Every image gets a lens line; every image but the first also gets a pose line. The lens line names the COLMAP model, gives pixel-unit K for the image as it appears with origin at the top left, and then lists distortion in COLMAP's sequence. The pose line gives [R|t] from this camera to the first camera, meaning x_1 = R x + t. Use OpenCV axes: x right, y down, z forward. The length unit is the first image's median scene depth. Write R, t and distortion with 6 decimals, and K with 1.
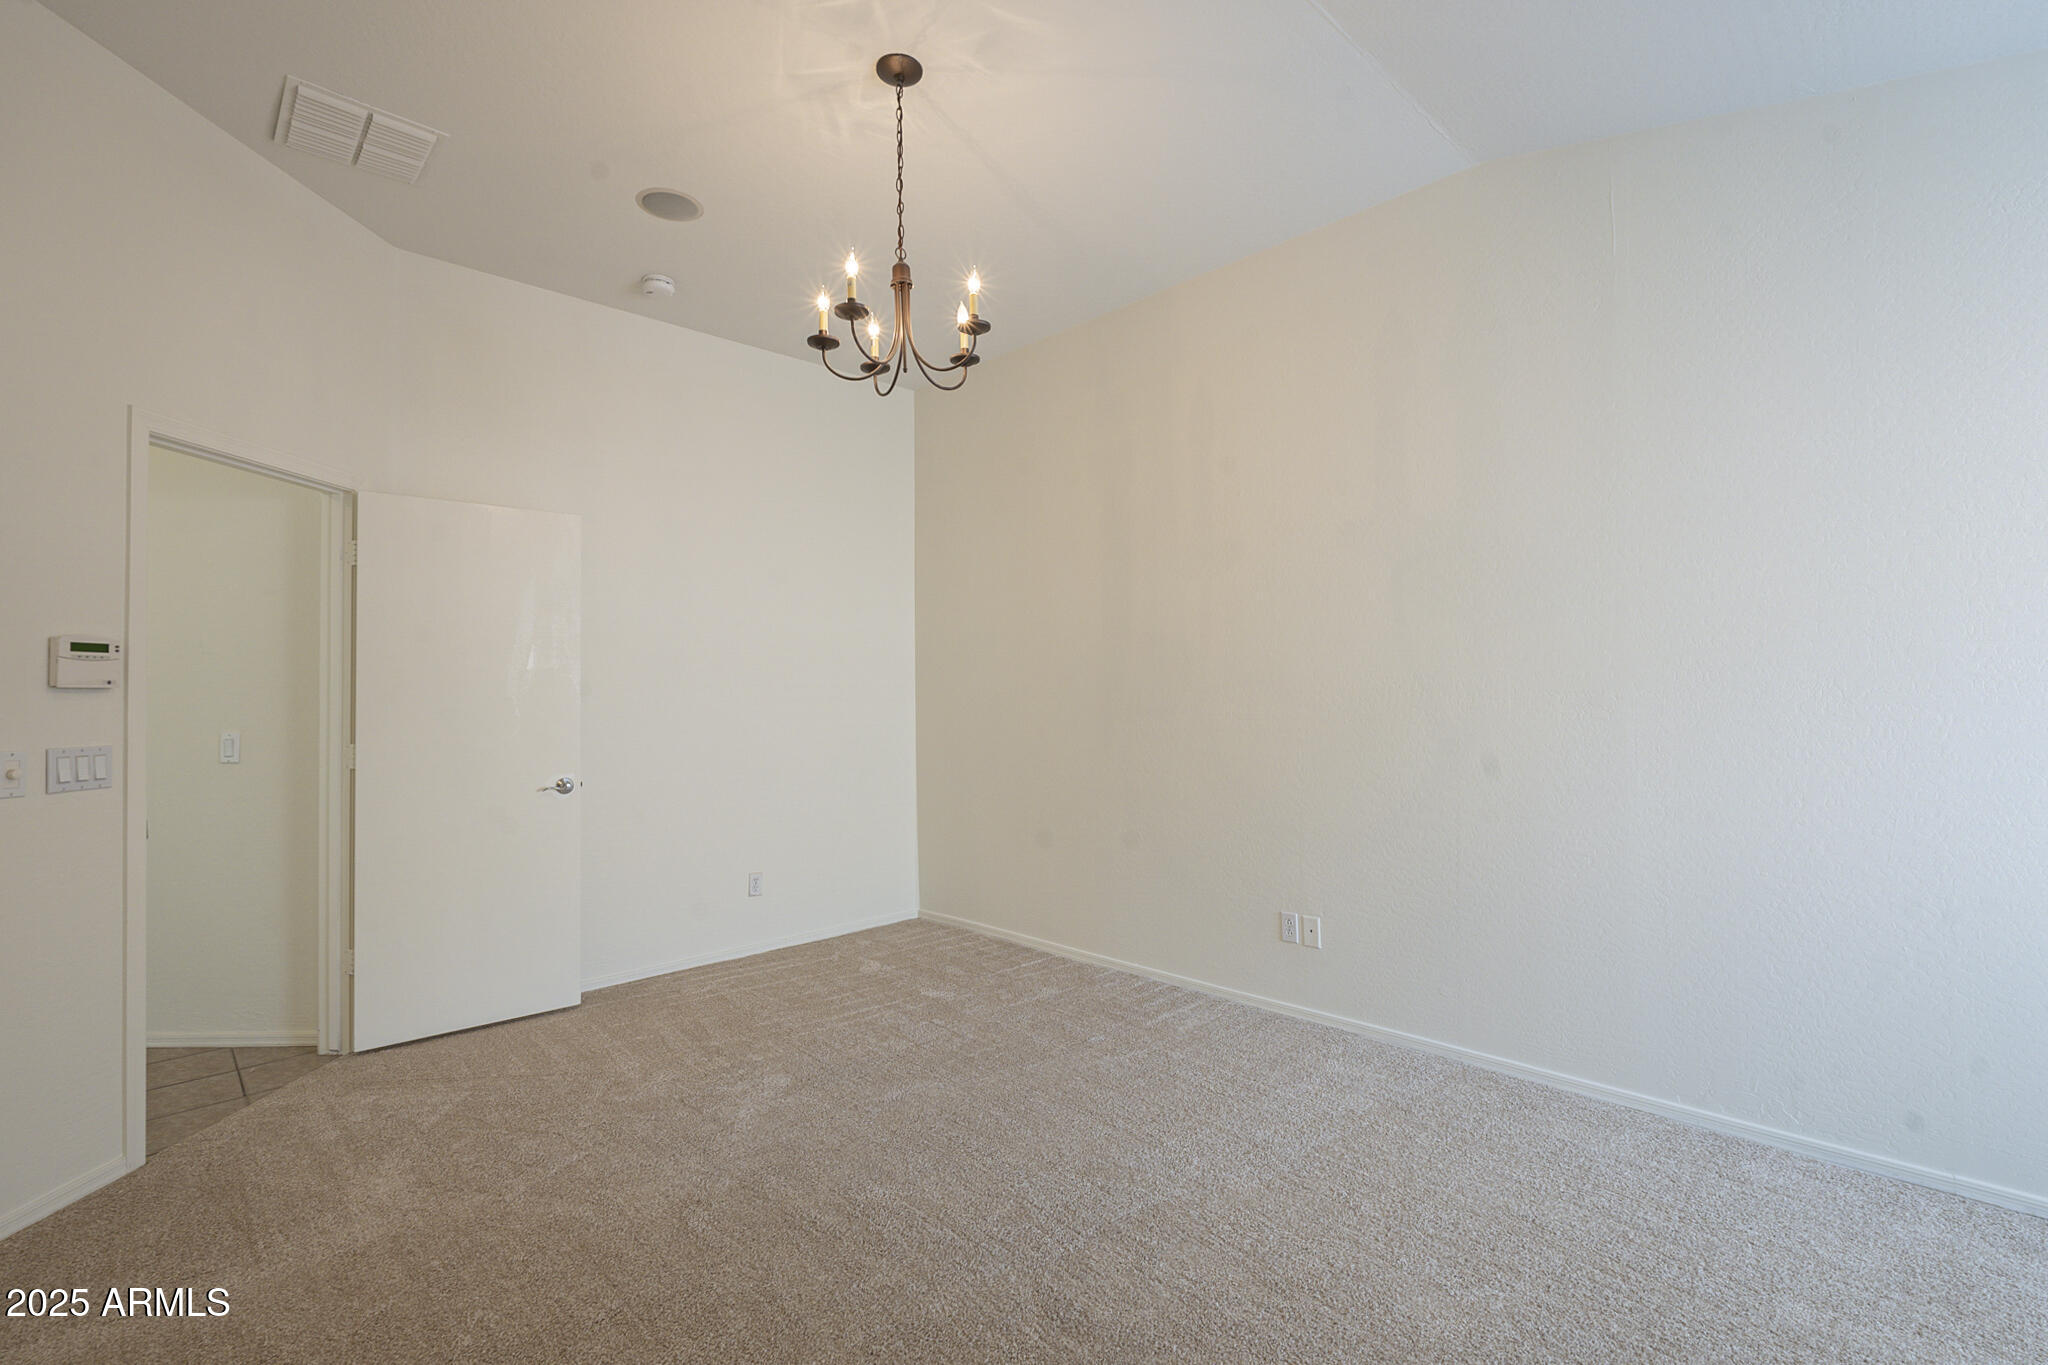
lens RADIAL K [[923.7, 0, 1023.6], [0, 923.7, 693.9], [0, 0, 1]] dist [-0.002219, -0.000509]
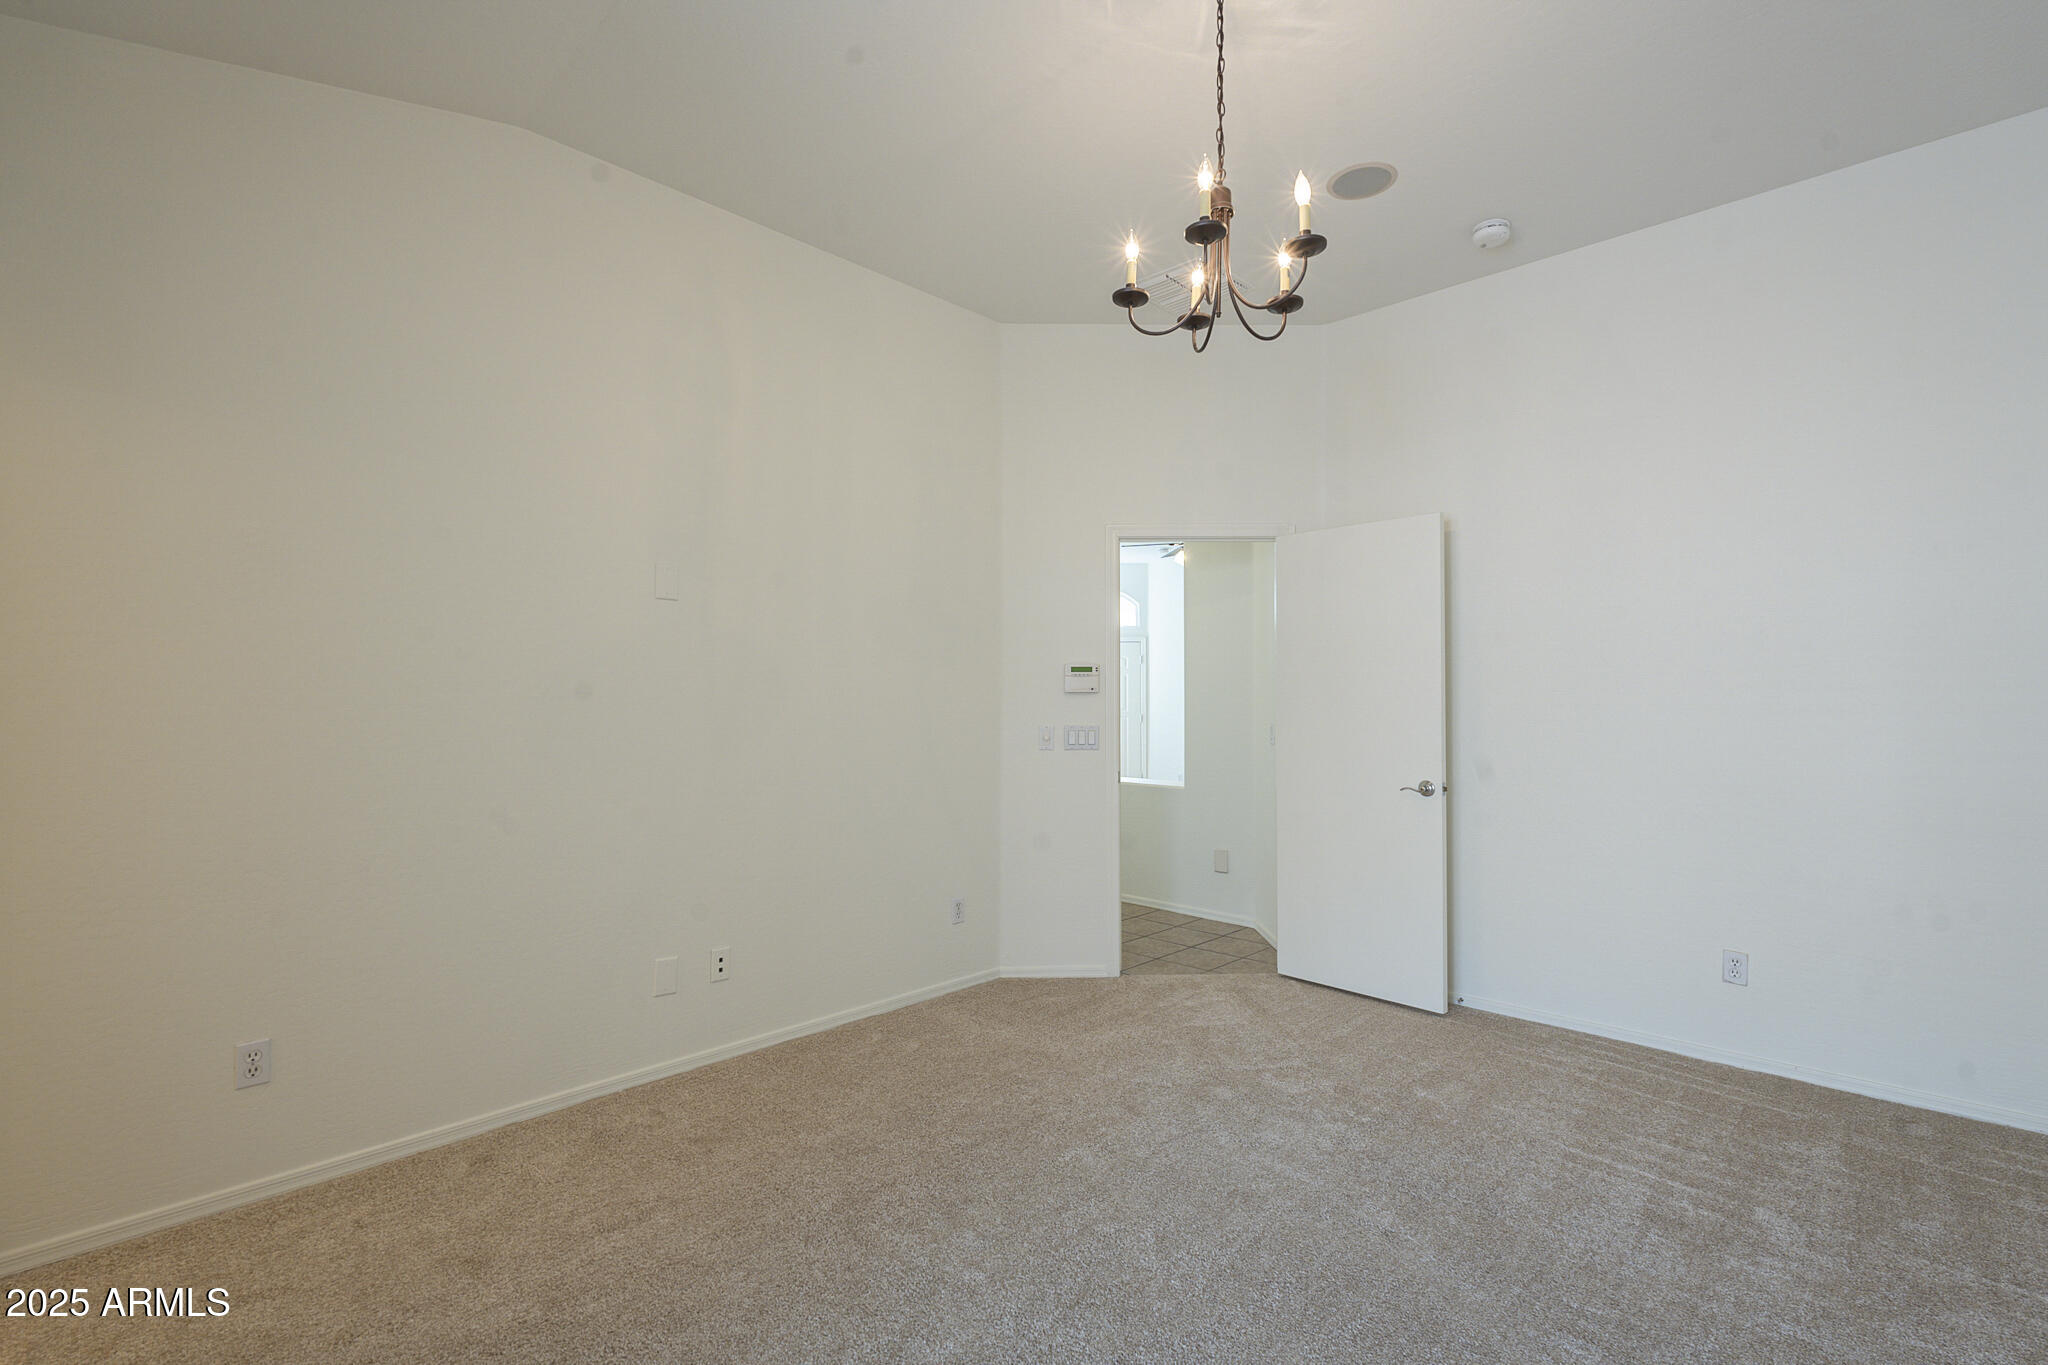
lens RADIAL K [[923.7, 0, 1023.6], [0, 923.7, 693.9], [0, 0, 1]] dist [-0.002219, -0.000509]
pose [[0.012338, 0.006816, -0.999901, 0.713551], [0.007333, 0.999949, 0.006907, -0.015490], [0.999897, -0.007417, 0.012287, 0.810672]]
